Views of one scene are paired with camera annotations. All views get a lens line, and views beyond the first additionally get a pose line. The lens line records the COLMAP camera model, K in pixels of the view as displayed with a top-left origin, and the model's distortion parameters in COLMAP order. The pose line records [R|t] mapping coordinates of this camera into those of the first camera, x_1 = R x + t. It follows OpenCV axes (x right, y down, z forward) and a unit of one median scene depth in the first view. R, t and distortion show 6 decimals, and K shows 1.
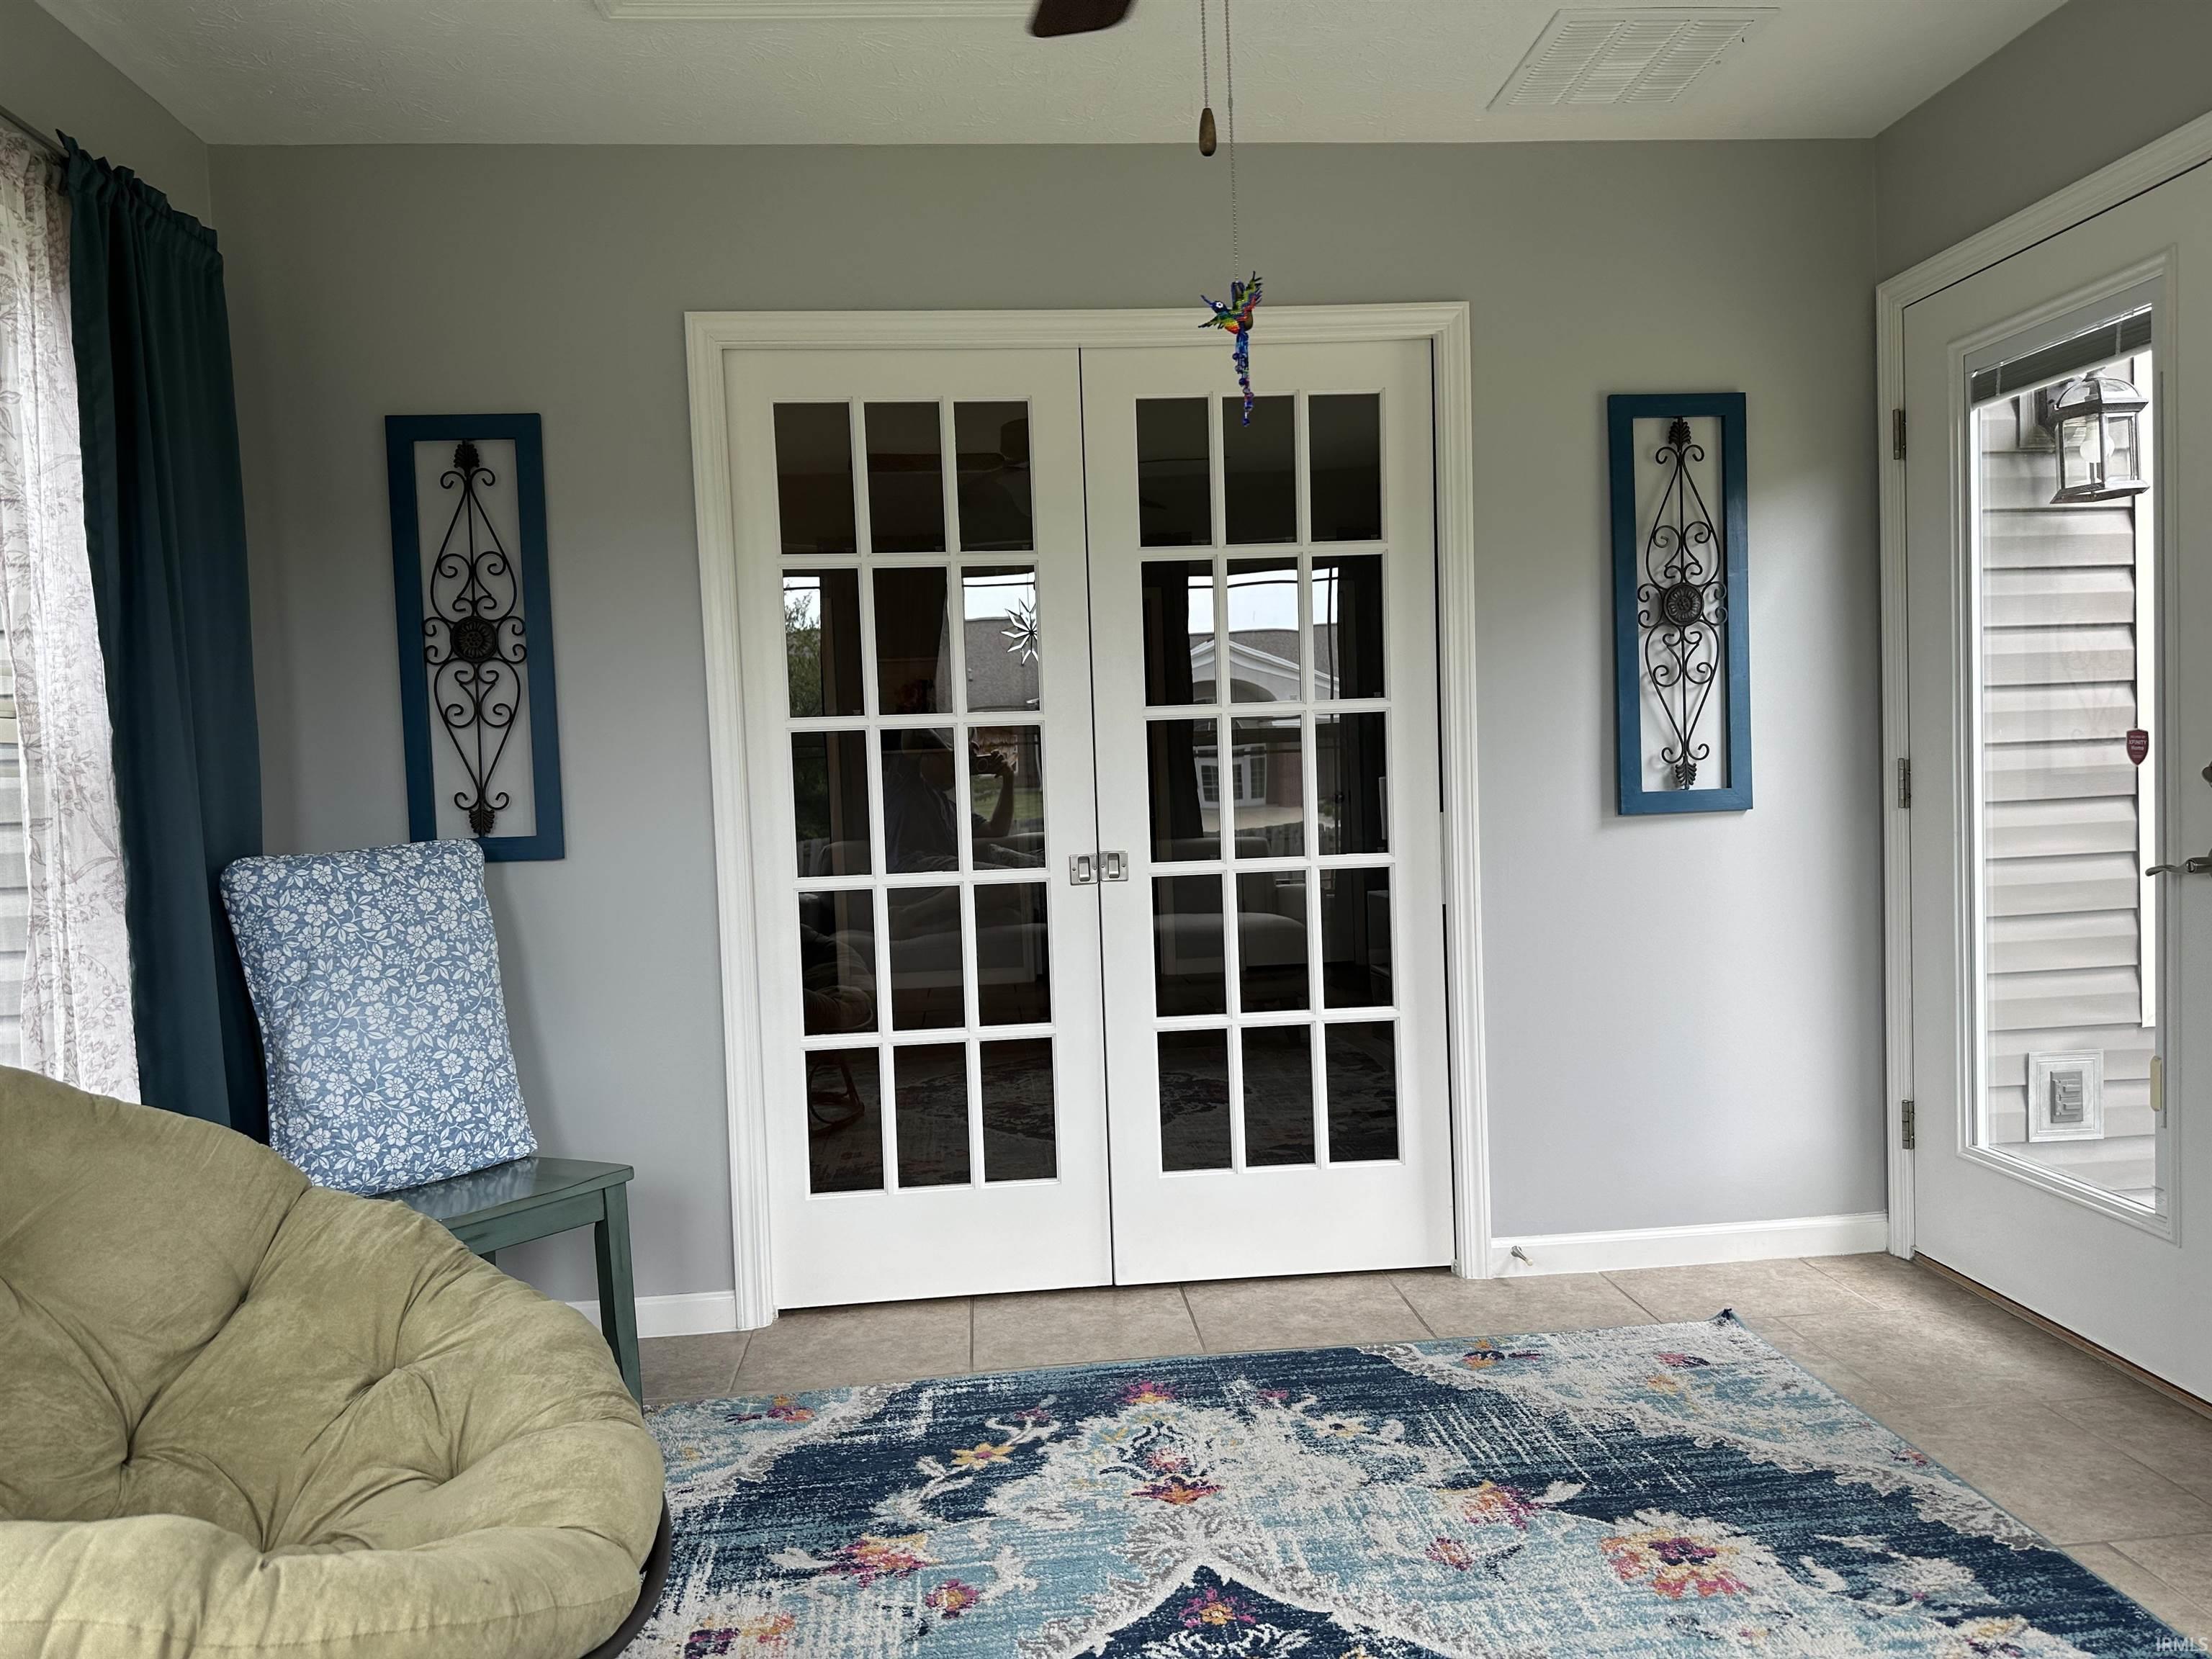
lens RADIAL K [[1584.8, 0, 1098.0], [0, 1584.8, 832.2], [0, 0, 1]] dist [0.061543, -0.070134]
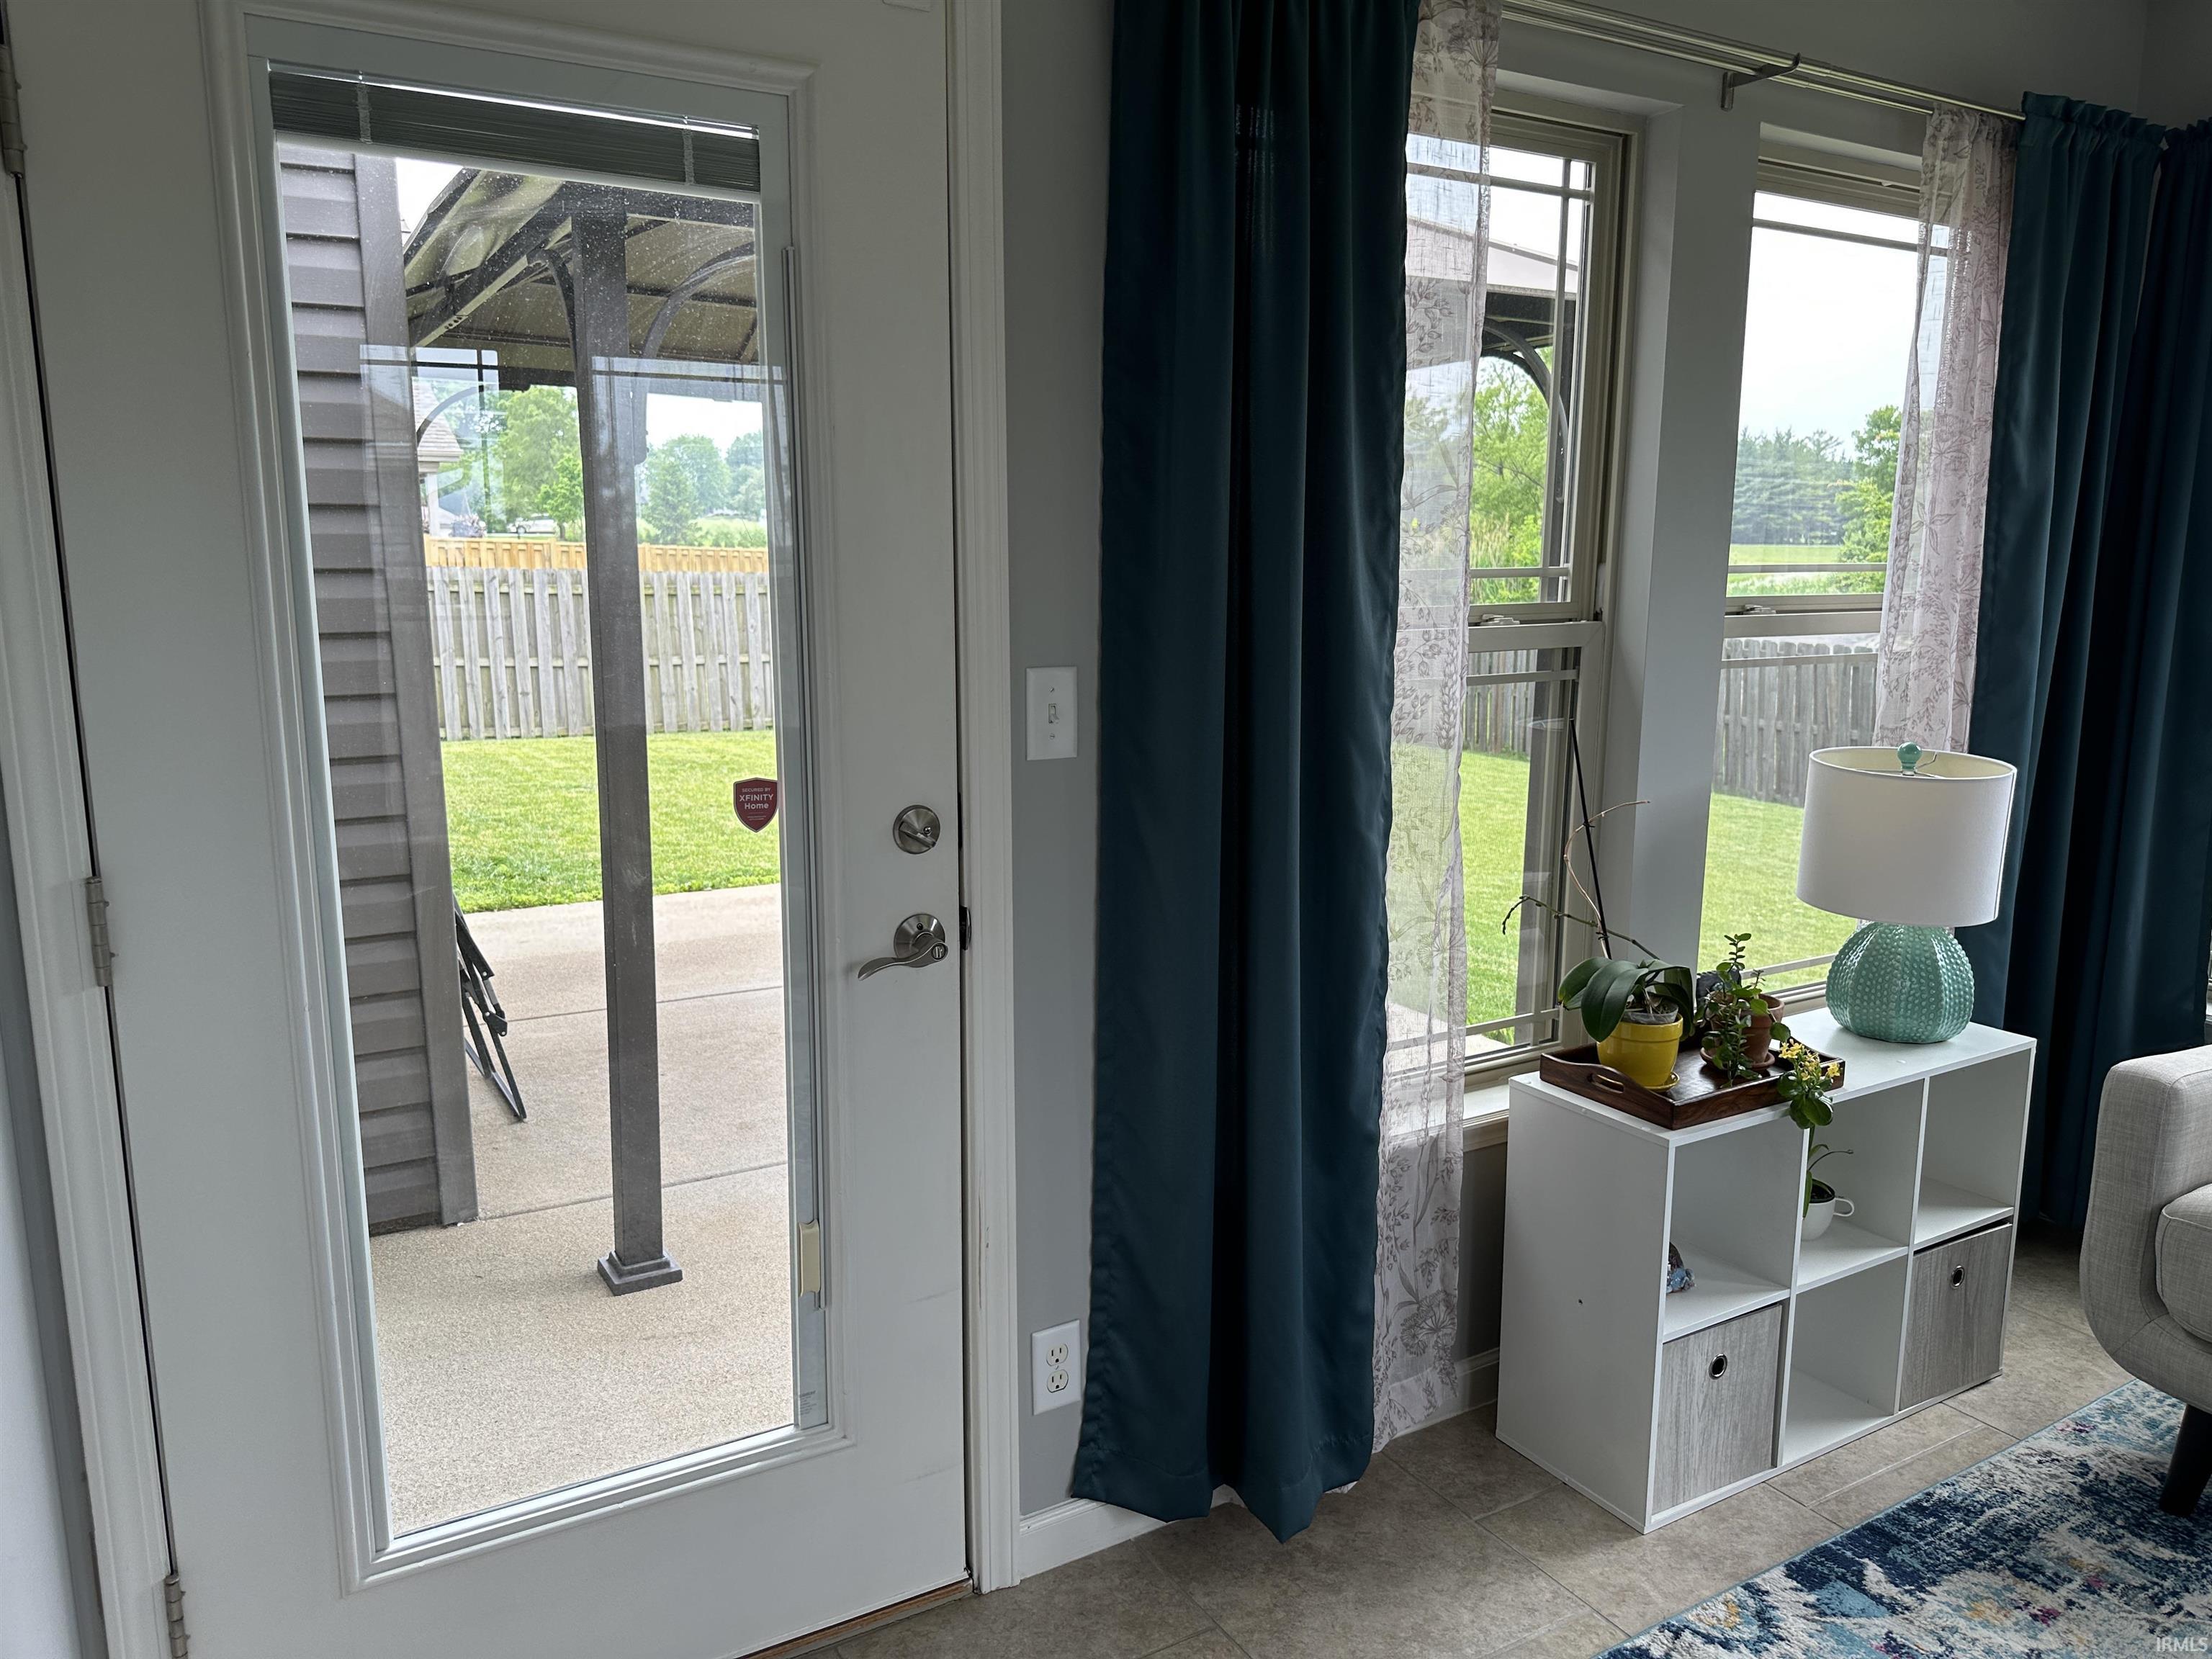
lens RADIAL K [[1584.8, 0, 1103.0], [0, 1584.8, 825.0], [0, 0, 1]] dist [0.061543, -0.070134]
pose [[-0.441376, -0.125029, 0.888569, -0.016656], [0.050015, 0.985278, 0.163481, -0.180281], [-0.895927, 0.116598, -0.428625, 1.400187]]
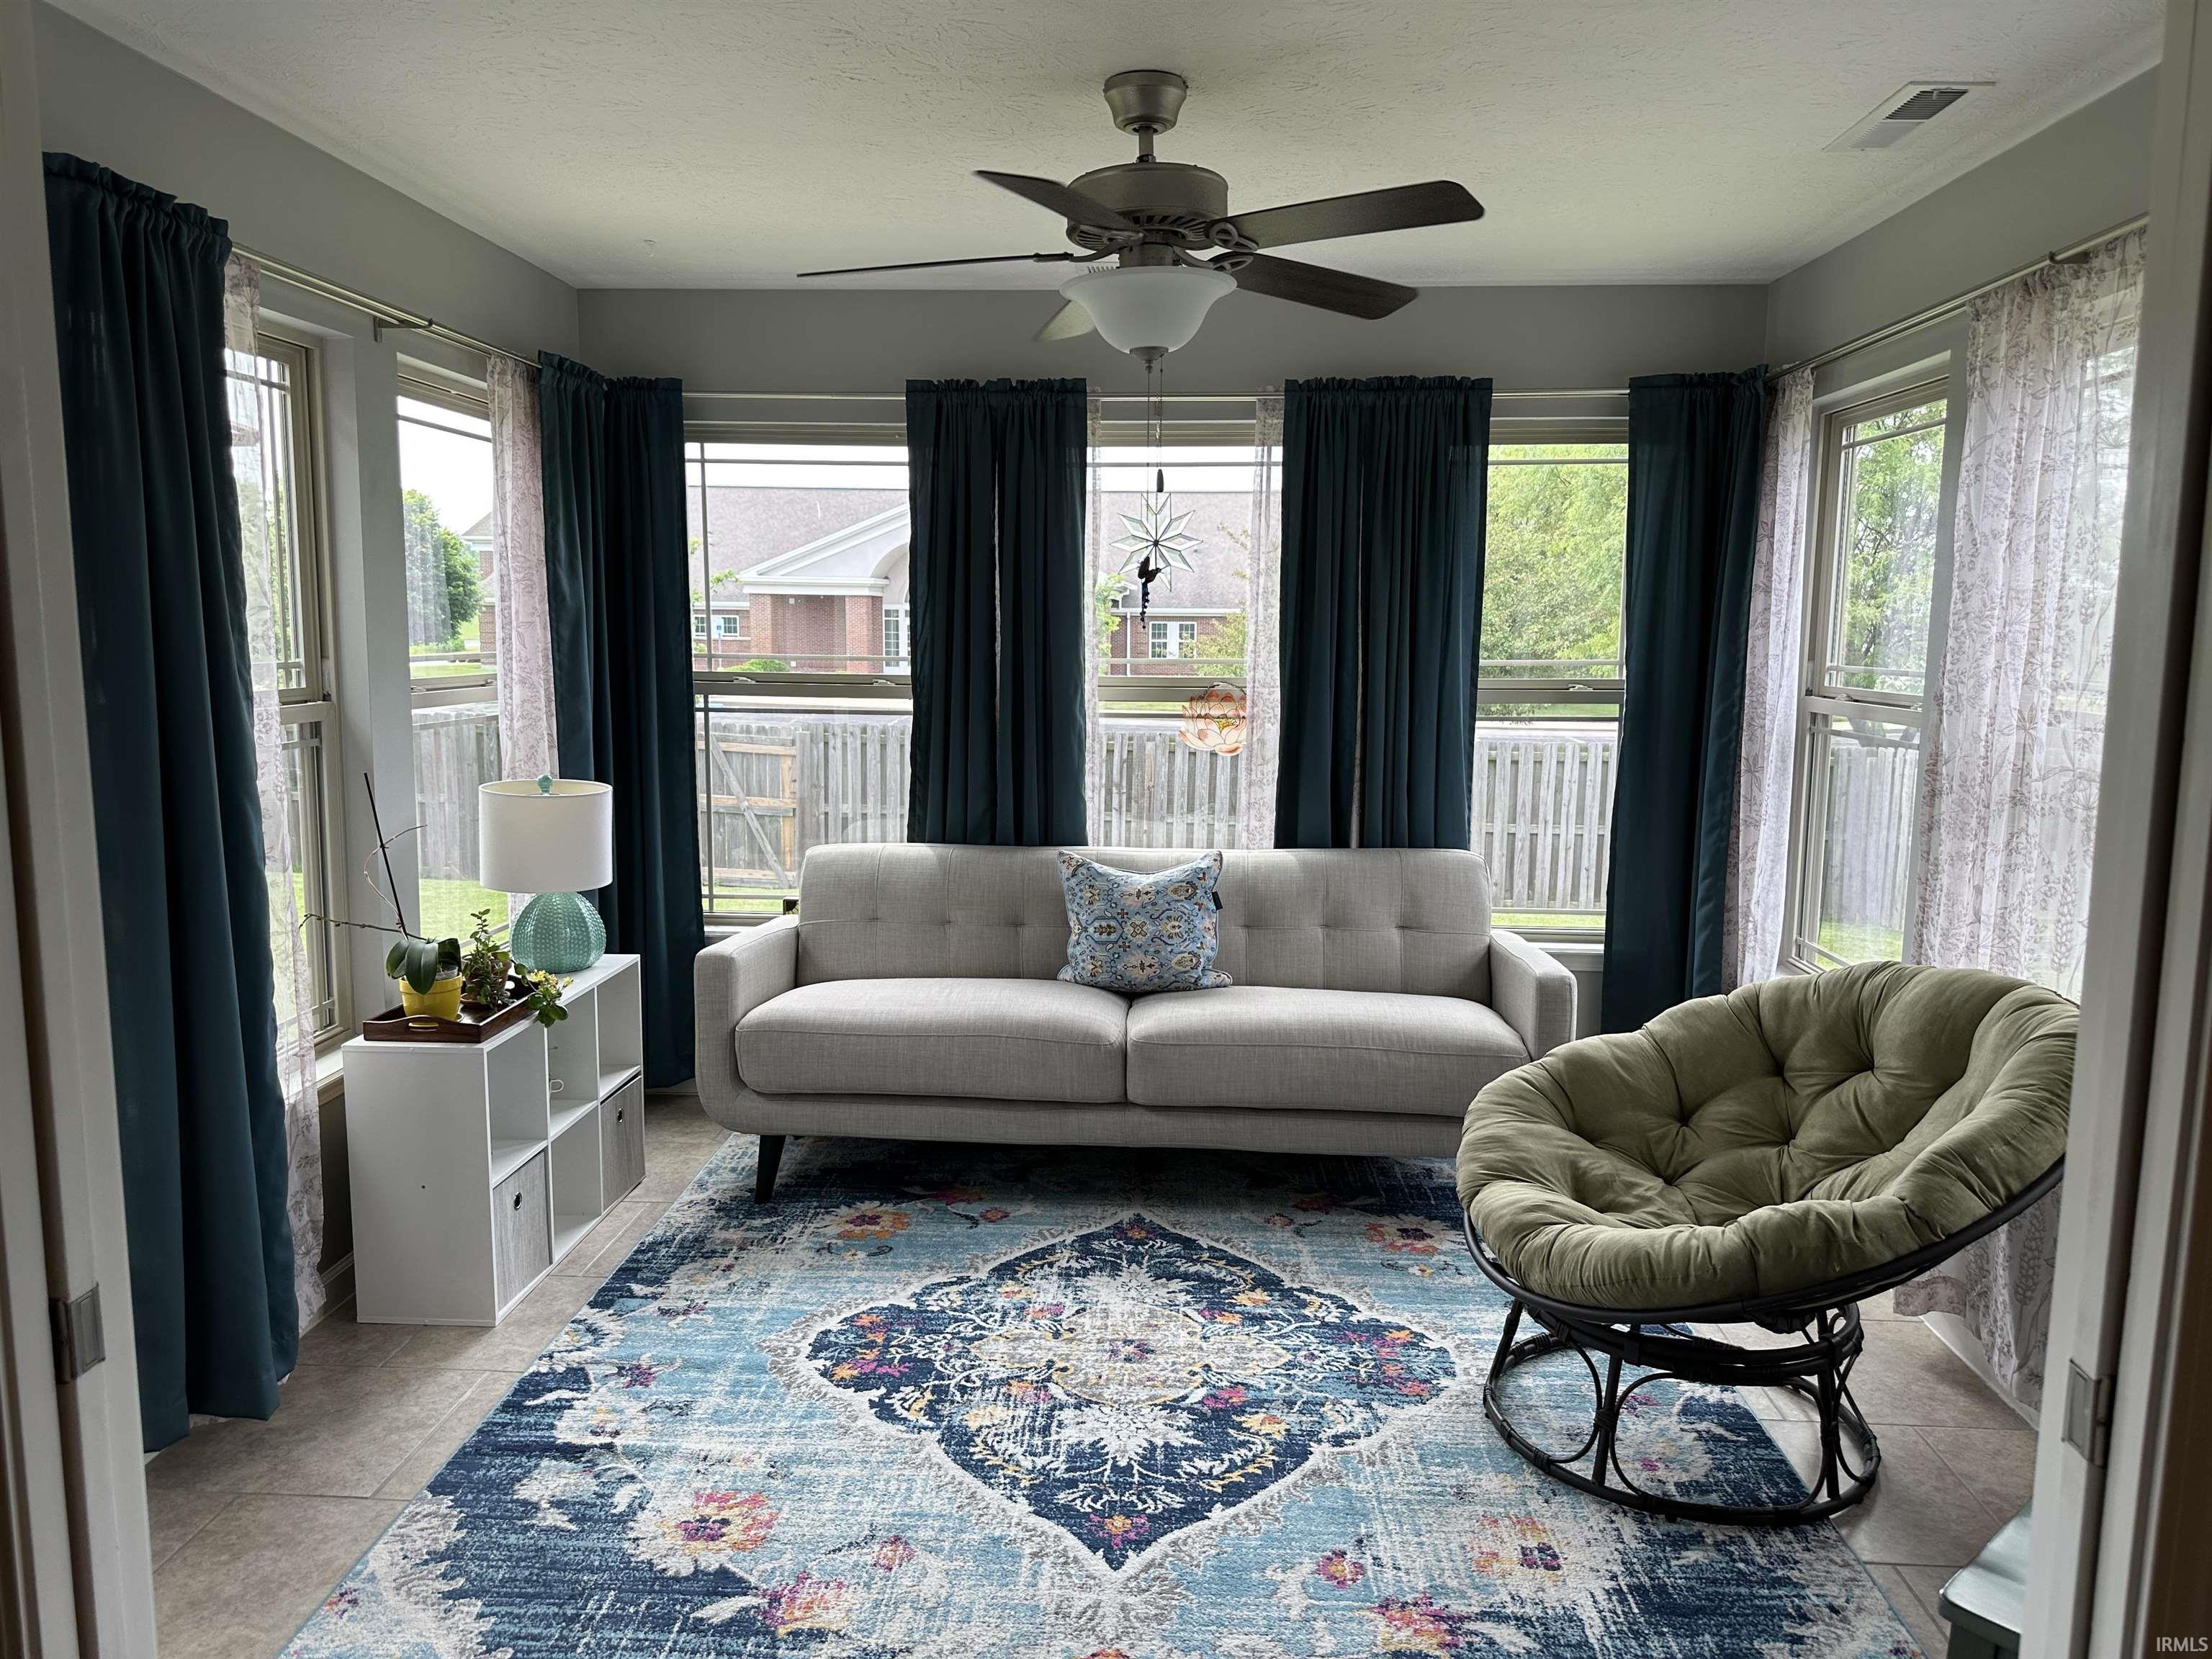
lens RADIAL K [[1584.8, 0, 1097.0], [0, 1584.8, 845.5], [0, 0, 1]] dist [0.061543, -0.070134]
pose [[-0.988888, 0.009085, 0.148384, -0.091709], [0.035519, 0.983662, 0.176488, -0.229678], [-0.144356, 0.179797, -0.973054, 2.004587]]
